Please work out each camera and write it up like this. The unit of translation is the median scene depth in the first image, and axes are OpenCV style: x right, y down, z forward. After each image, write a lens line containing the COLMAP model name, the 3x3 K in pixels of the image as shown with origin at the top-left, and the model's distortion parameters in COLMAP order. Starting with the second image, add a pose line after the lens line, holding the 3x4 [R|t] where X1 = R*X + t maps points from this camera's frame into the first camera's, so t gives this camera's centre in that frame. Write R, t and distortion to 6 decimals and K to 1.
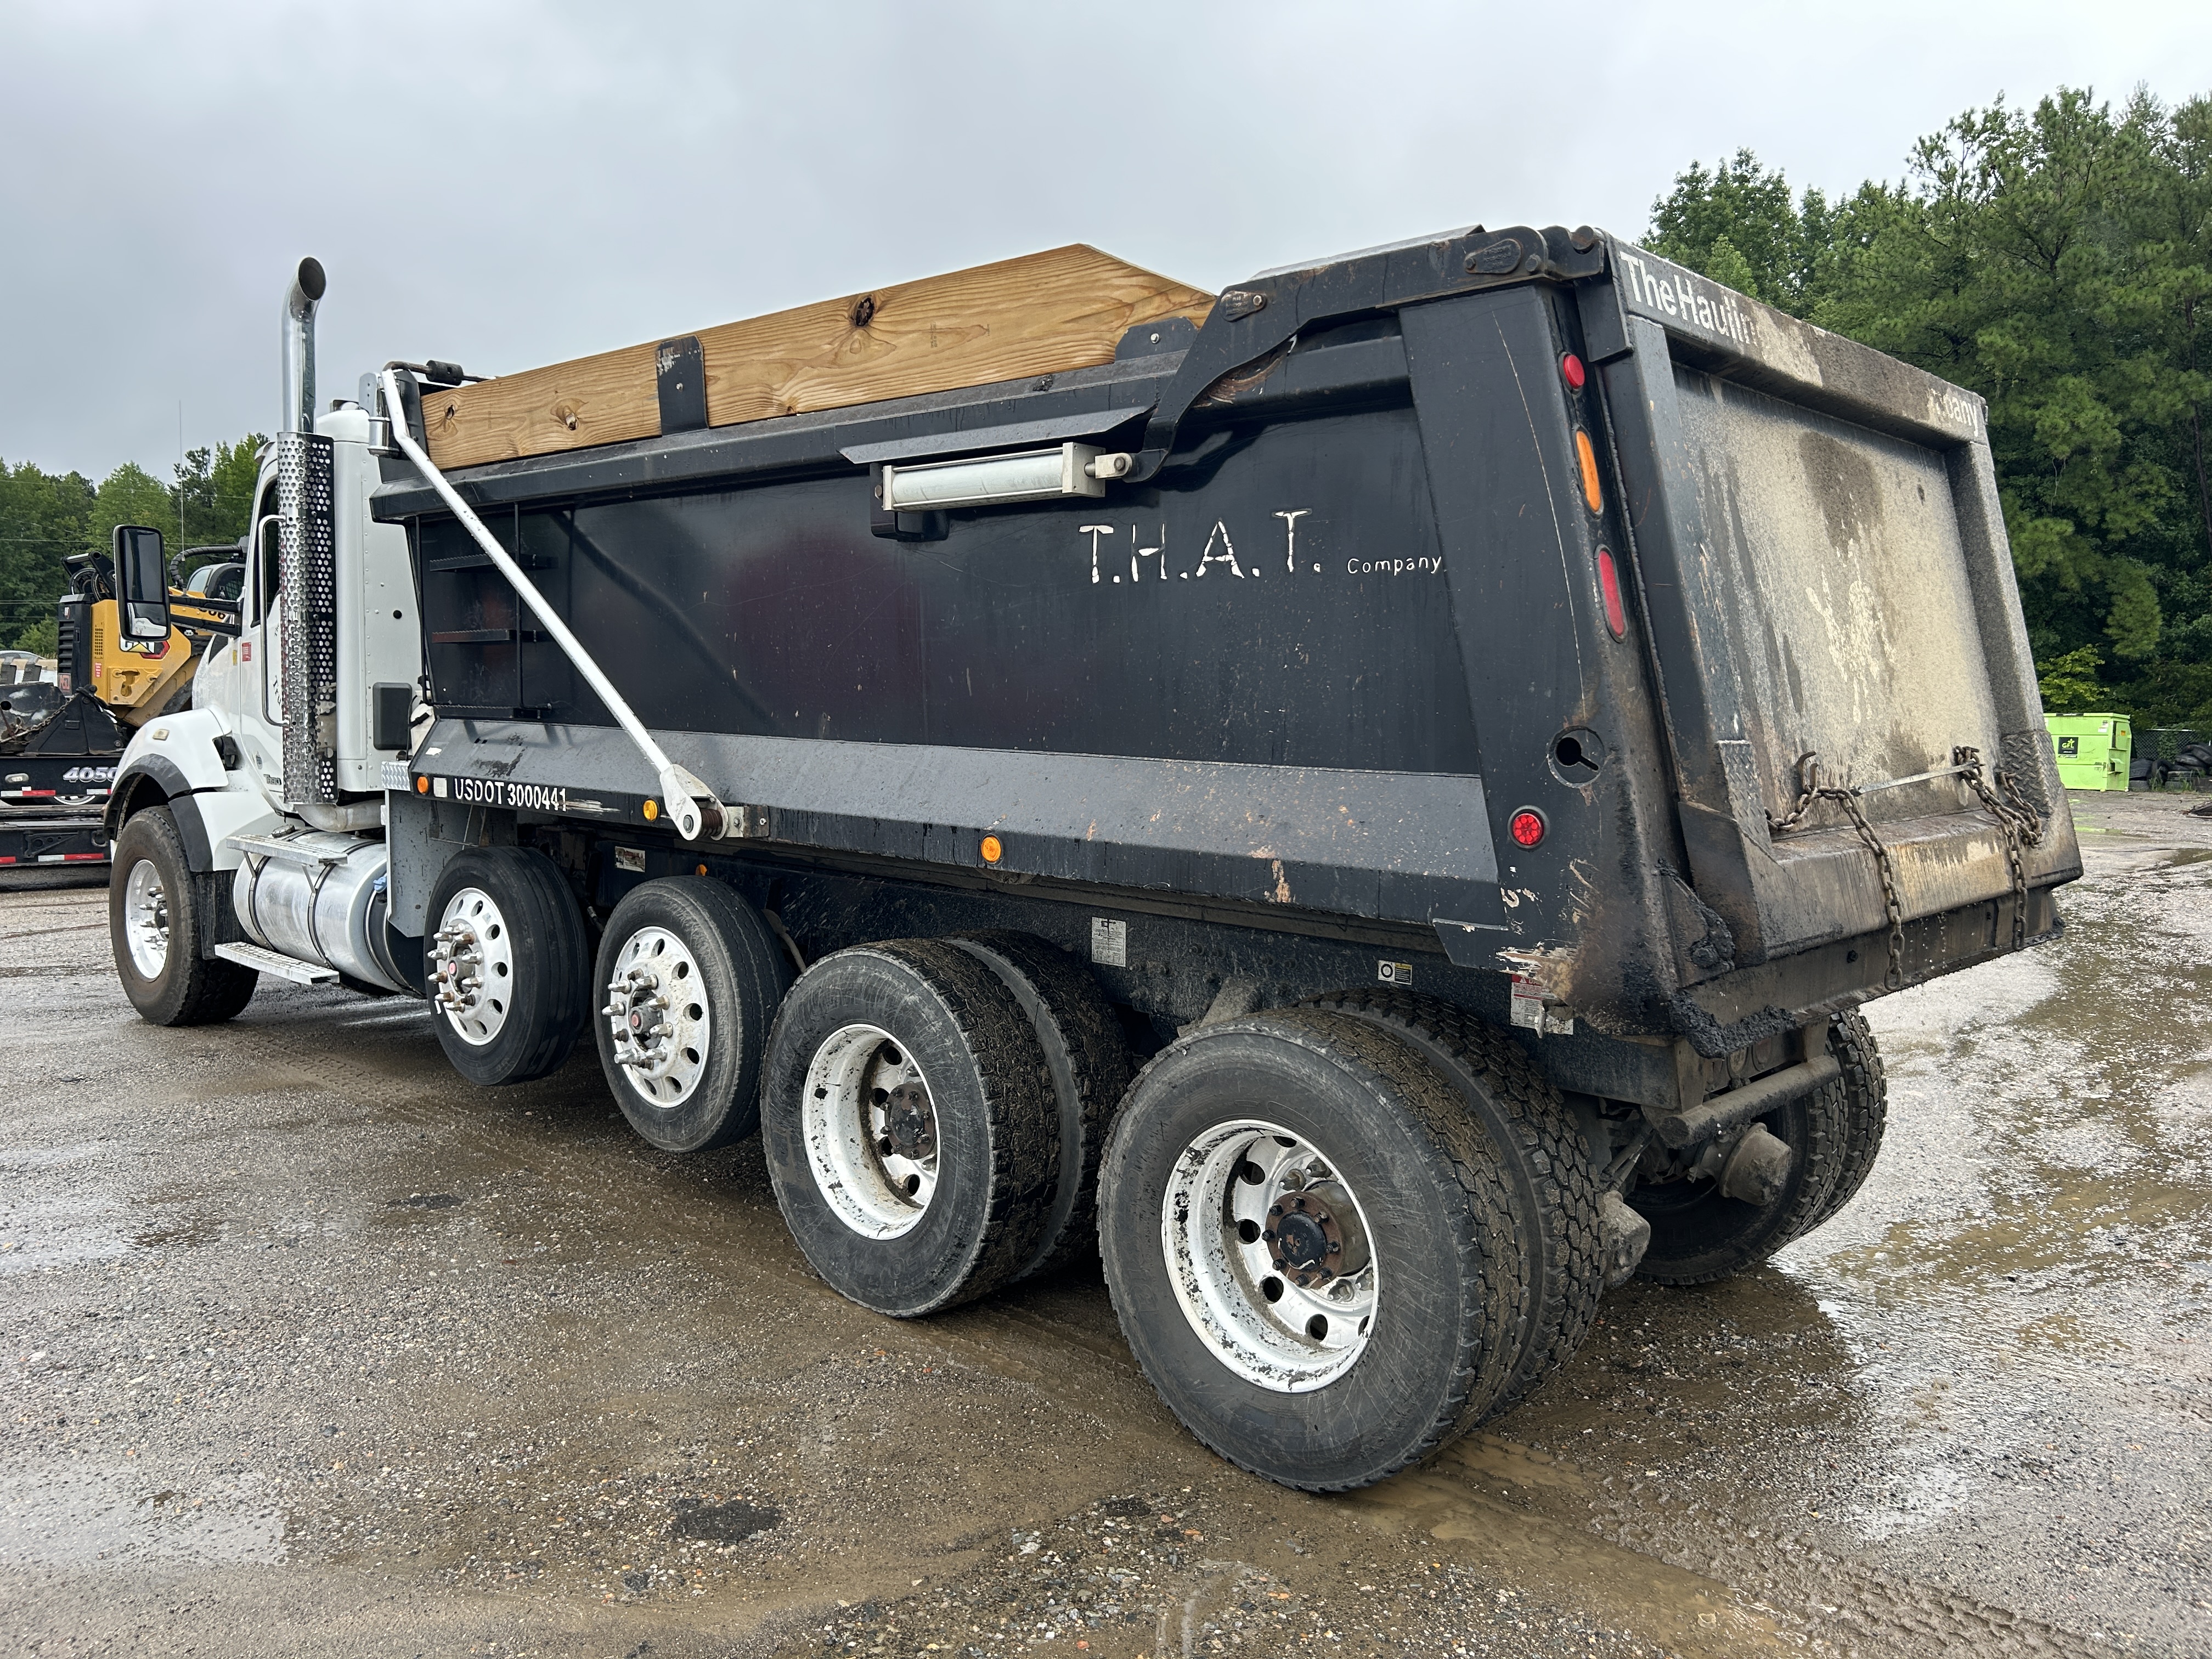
lens RADIAL K [[1665.6, 0, 1104.9], [0, 1665.6, 847.8], [0, 0, 1]] dist [0.002689, 0.000586]
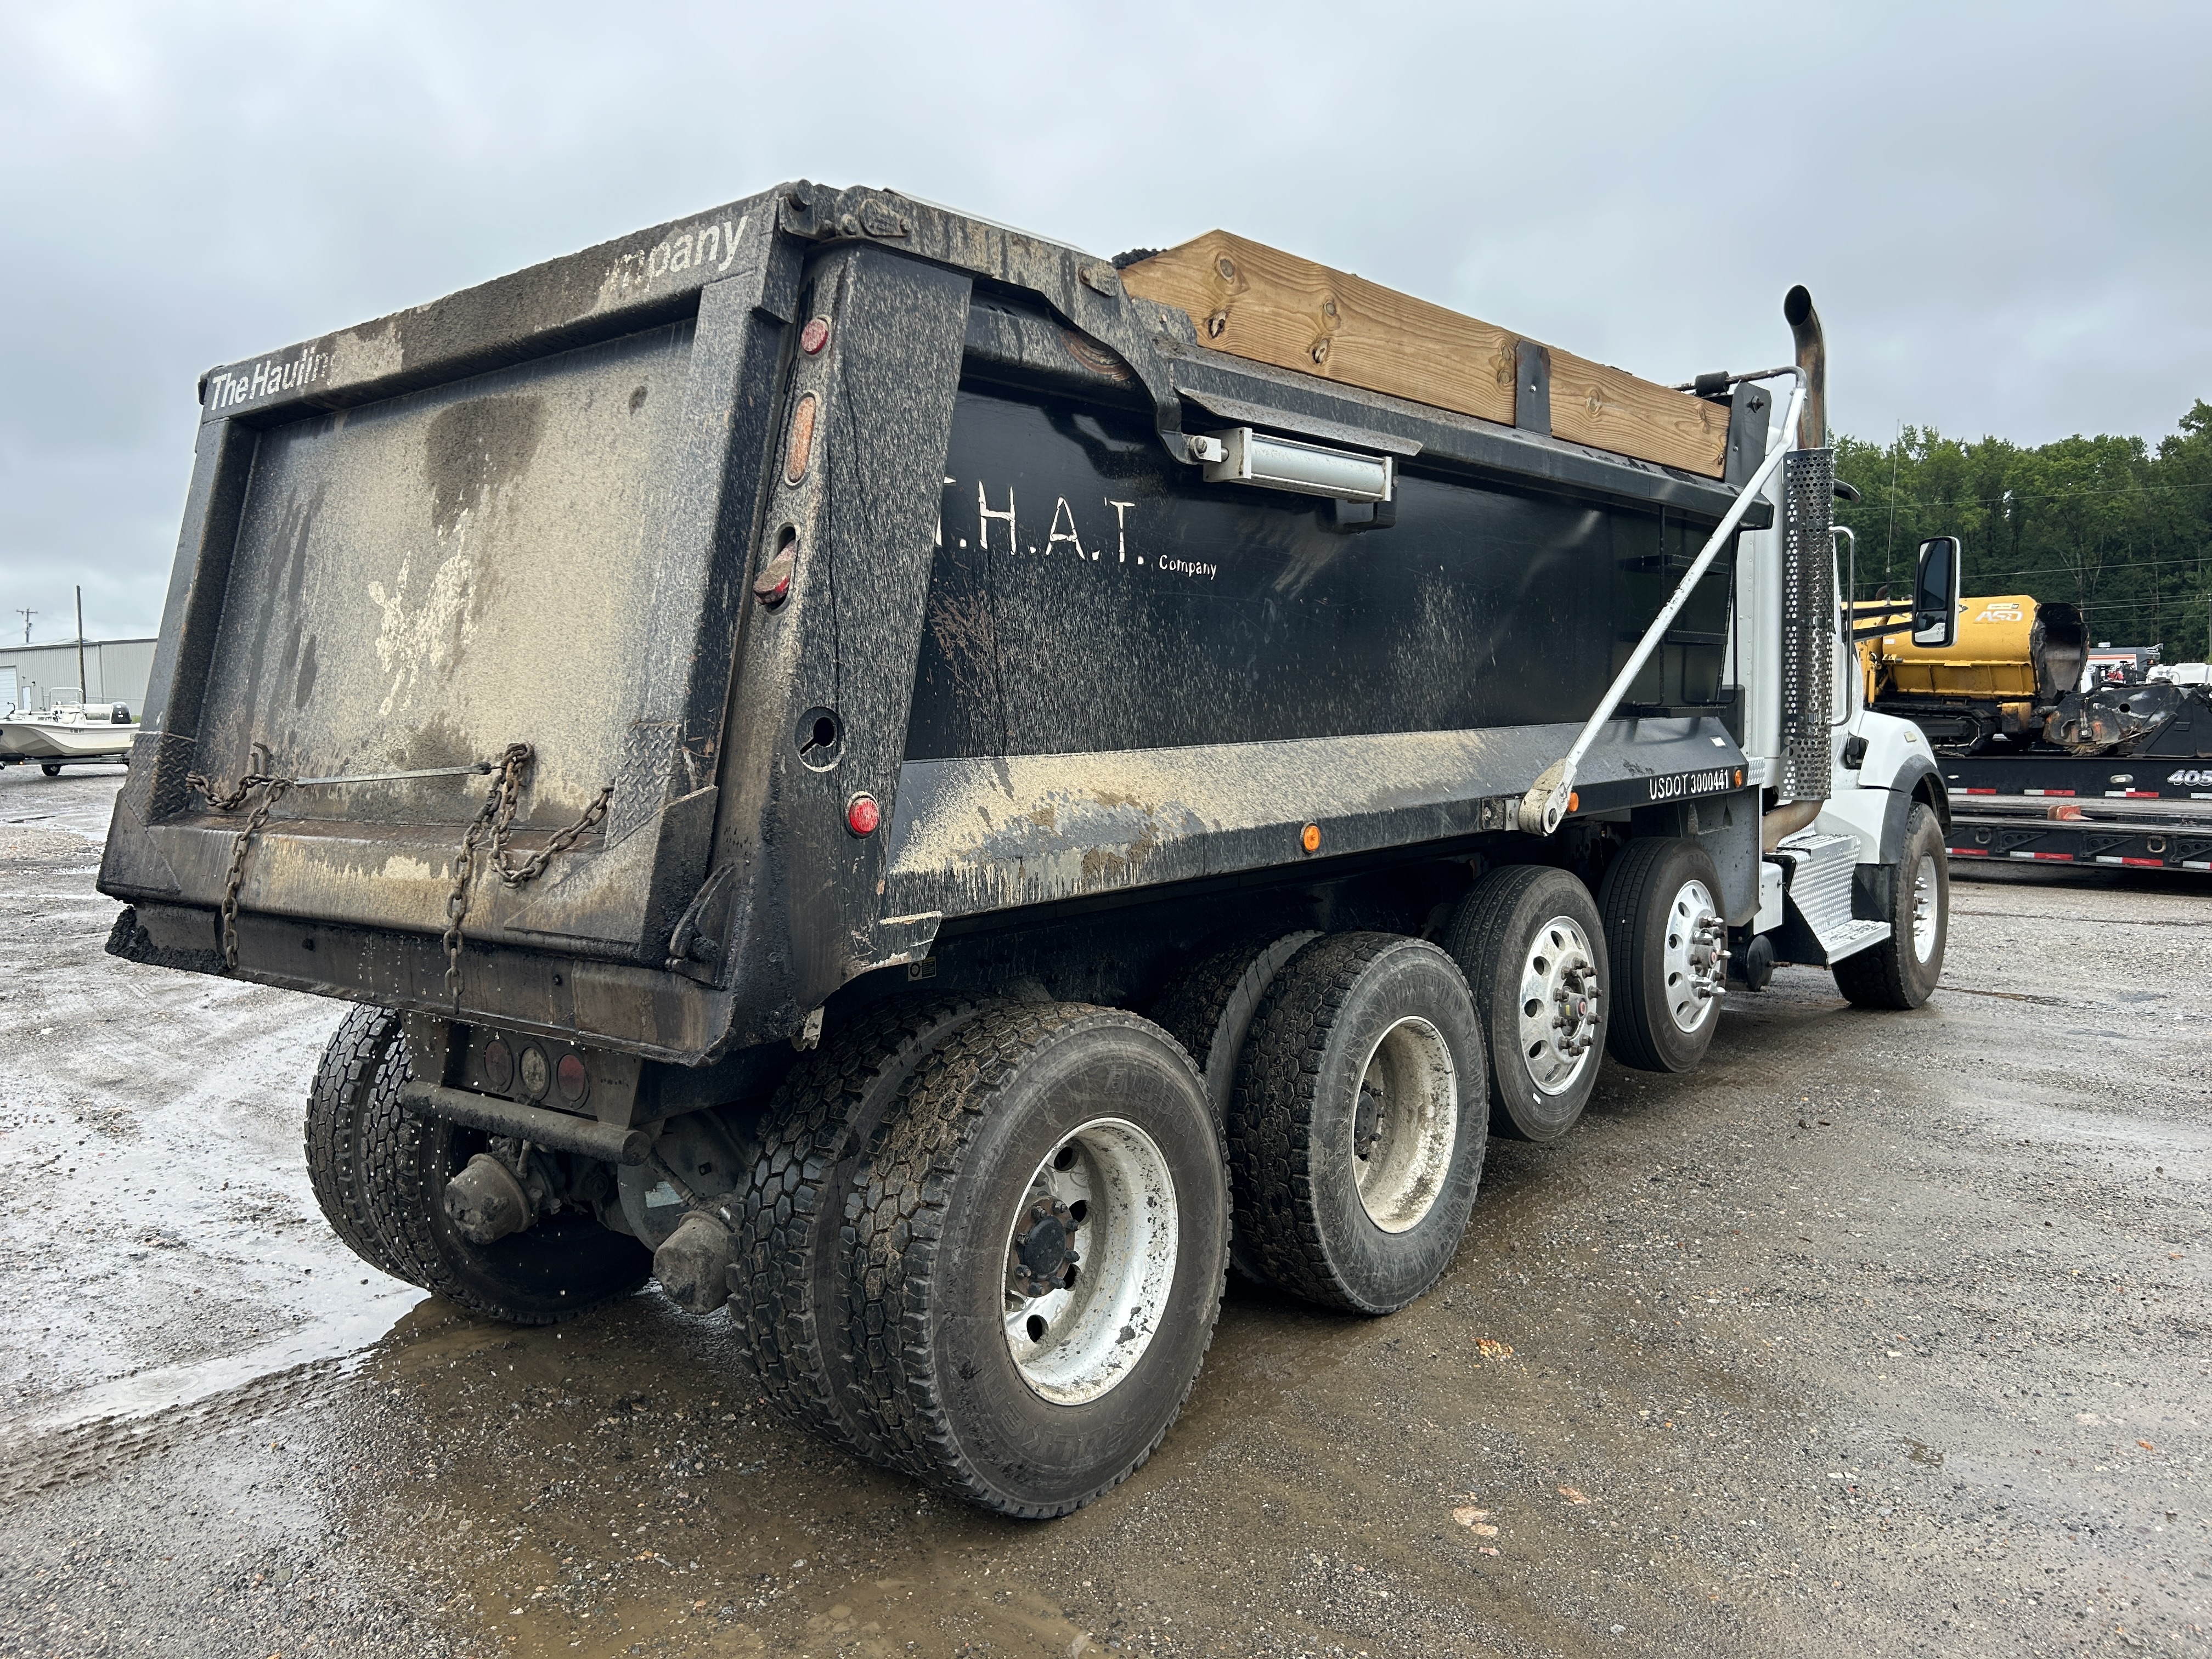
lens RADIAL K [[1687.3, 0, 1106.0], [0, 1687.3, 829.5], [0, 0, 1]] dist [0.001615, 0.001035]
pose [[0.079486, 0.057388, -0.995183, 1.324746], [-0.071452, 0.996101, 0.051734, -0.081764], [0.994272, 0.066996, 0.083277, 1.221587]]
